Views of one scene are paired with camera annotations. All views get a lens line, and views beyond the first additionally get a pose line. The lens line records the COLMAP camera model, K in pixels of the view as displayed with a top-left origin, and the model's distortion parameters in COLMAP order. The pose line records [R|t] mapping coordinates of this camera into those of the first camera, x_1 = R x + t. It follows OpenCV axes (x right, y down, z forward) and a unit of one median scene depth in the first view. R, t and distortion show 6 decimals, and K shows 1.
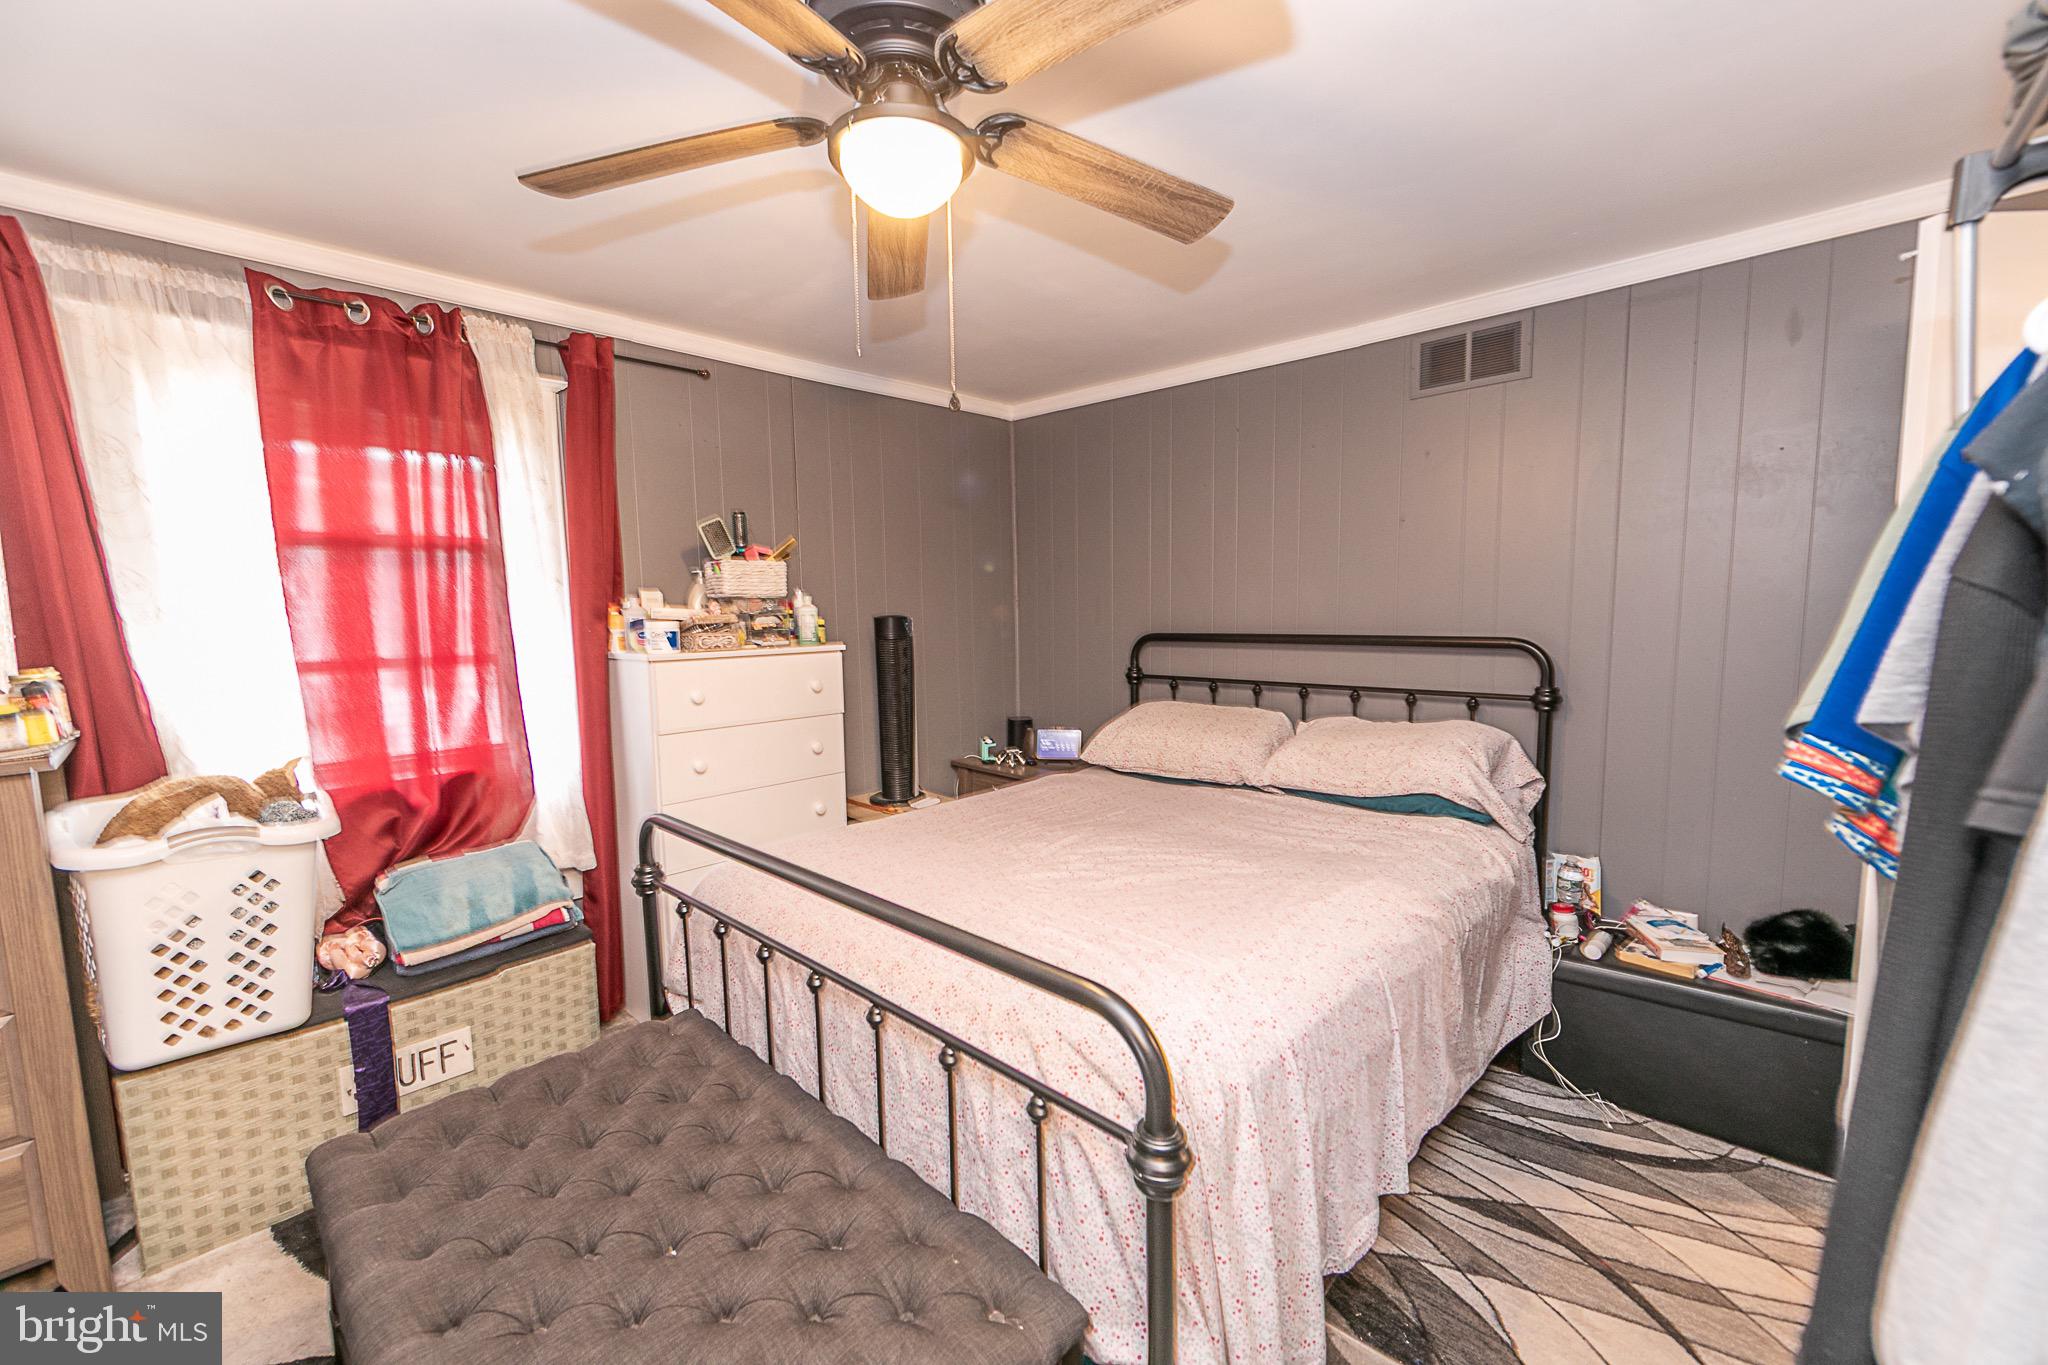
lens RADIAL K [[799.4, 0, 1029.0], [0, 799.4, 676.1], [0, 0, 1]] dist [-0.002856, -0.001043]
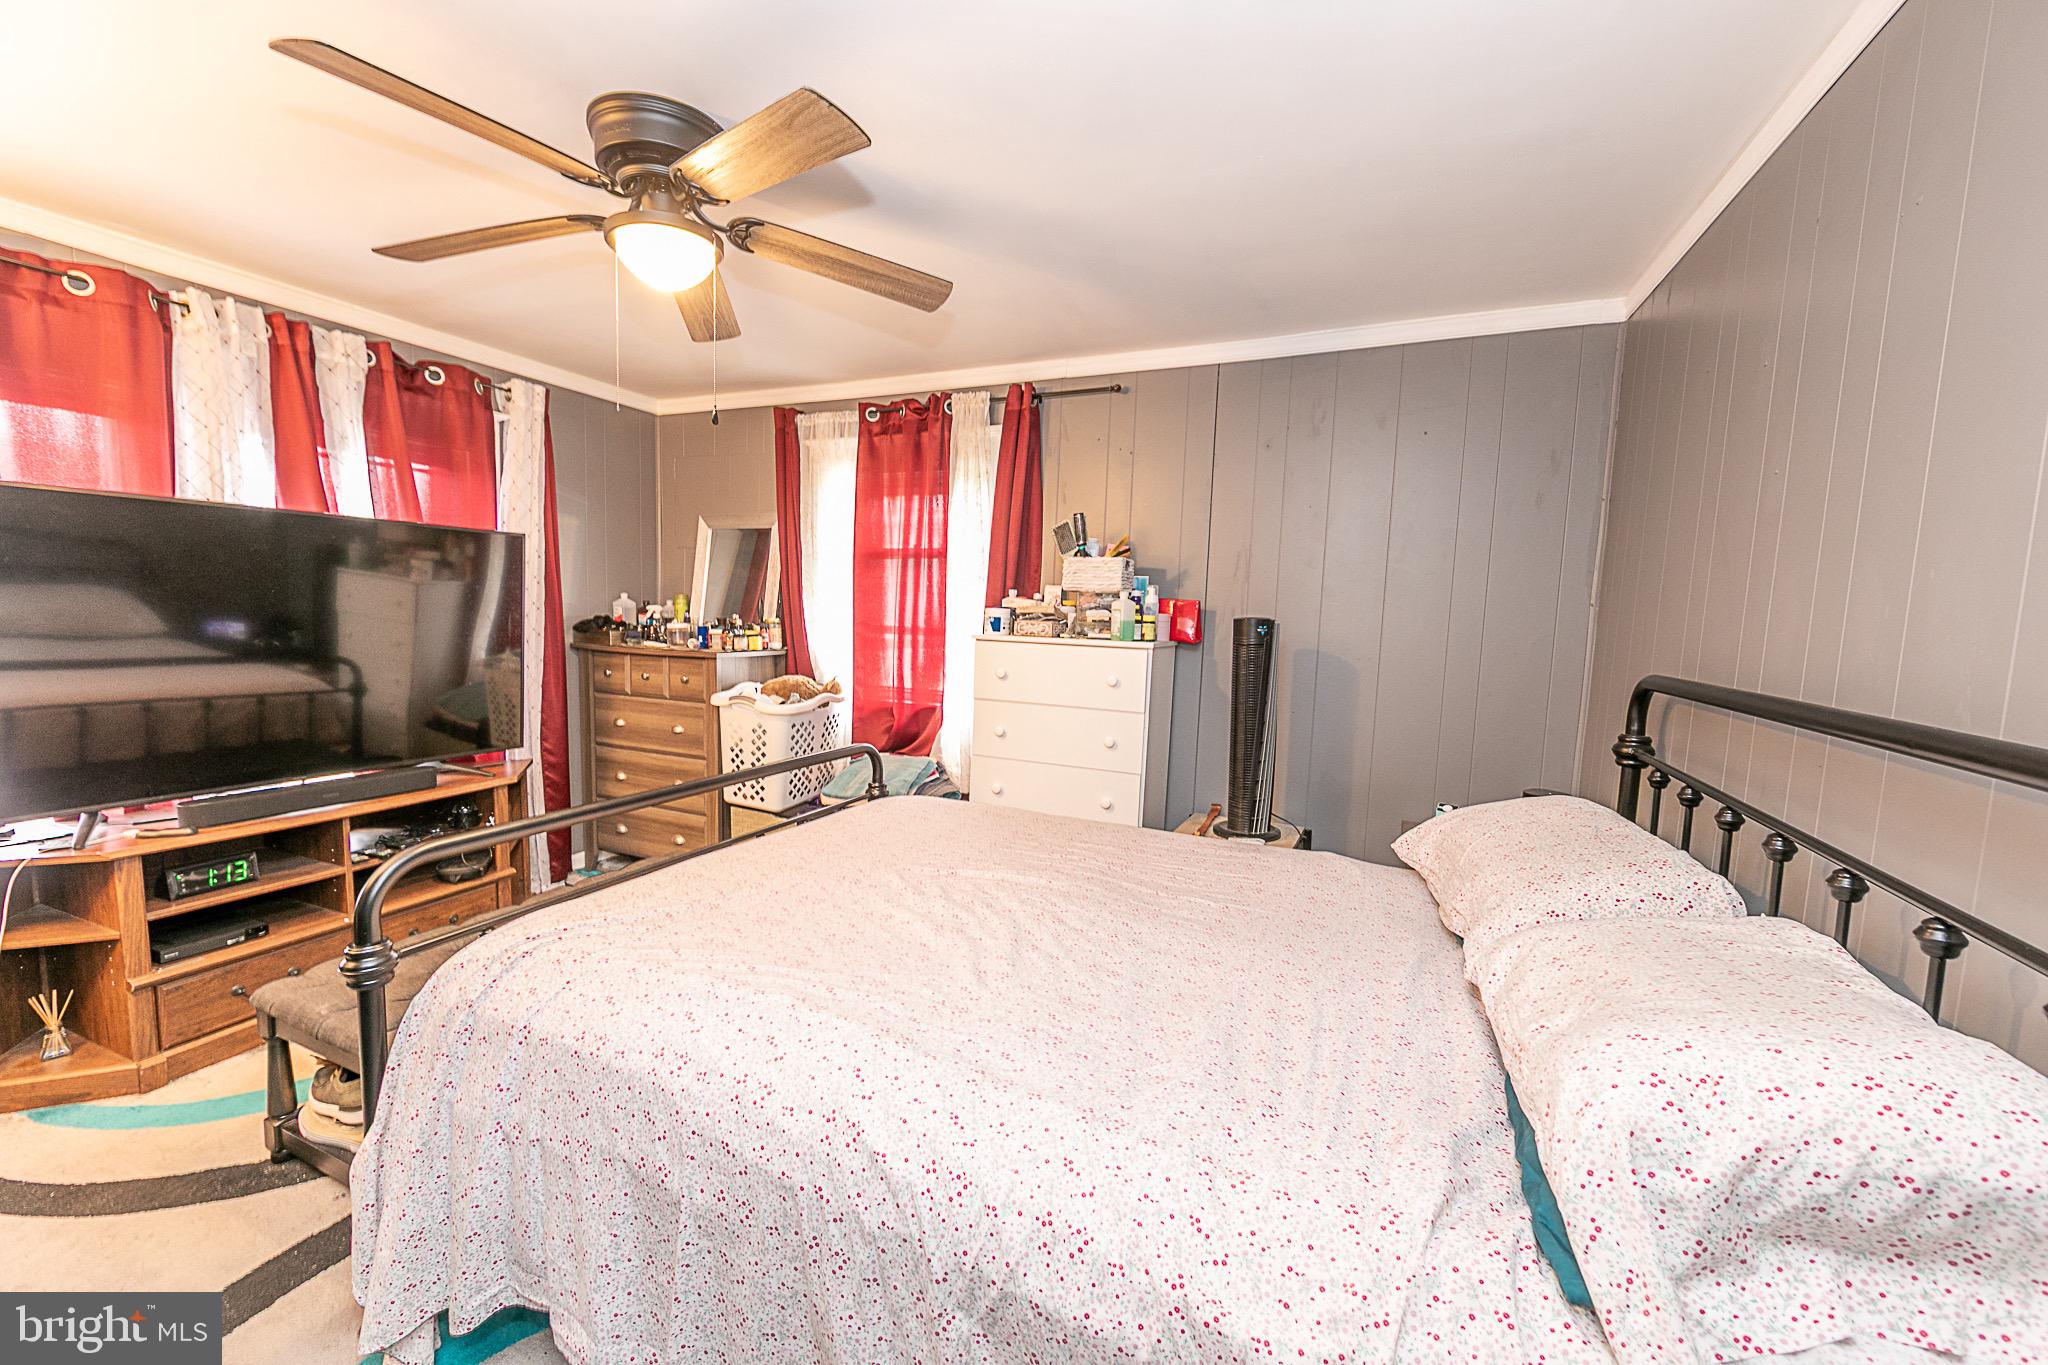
lens RADIAL K [[799.4, 0, 1029.5], [0, 799.4, 698.2], [0, 0, 1]] dist [-0.002856, -0.001043]
pose [[0.329371, 0.123272, -0.936119, 0.796031], [-0.124099, 0.988492, 0.086505, -0.051318], [0.936010, 0.087679, 0.340878, 0.703338]]
